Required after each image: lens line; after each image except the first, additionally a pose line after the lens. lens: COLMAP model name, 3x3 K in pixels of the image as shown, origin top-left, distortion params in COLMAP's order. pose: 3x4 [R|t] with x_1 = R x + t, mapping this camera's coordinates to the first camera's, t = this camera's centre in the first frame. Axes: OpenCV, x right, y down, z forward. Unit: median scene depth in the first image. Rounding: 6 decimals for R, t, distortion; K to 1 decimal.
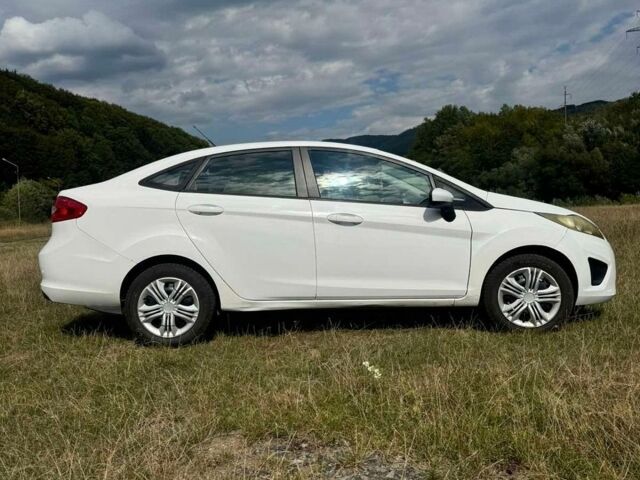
lens RADIAL K [[625.6, 0, 320.0], [0, 625.6, 240.0], [0, 0, 1]] dist [0.012723, 0.017032]
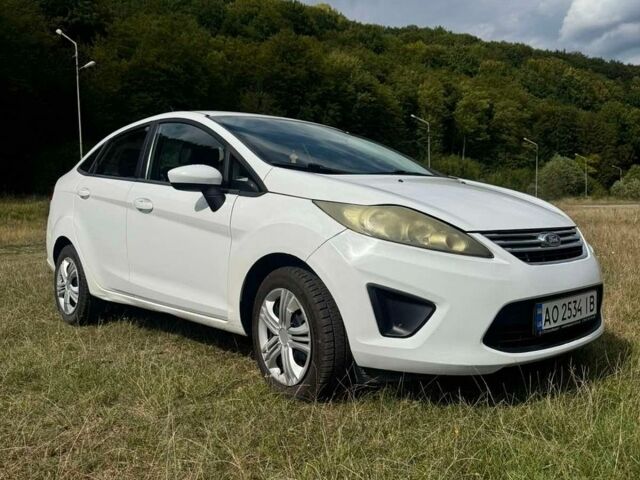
lens RADIAL K [[625.6, 0, 320.0], [0, 625.6, 240.0], [0, 0, 1]] dist [0.012723, 0.017032]
pose [[0.652549, 0.060757, -0.755307, 0.815848], [-0.032542, 0.998108, 0.052173, -0.037240], [0.757047, -0.009466, 0.653292, 0.618429]]
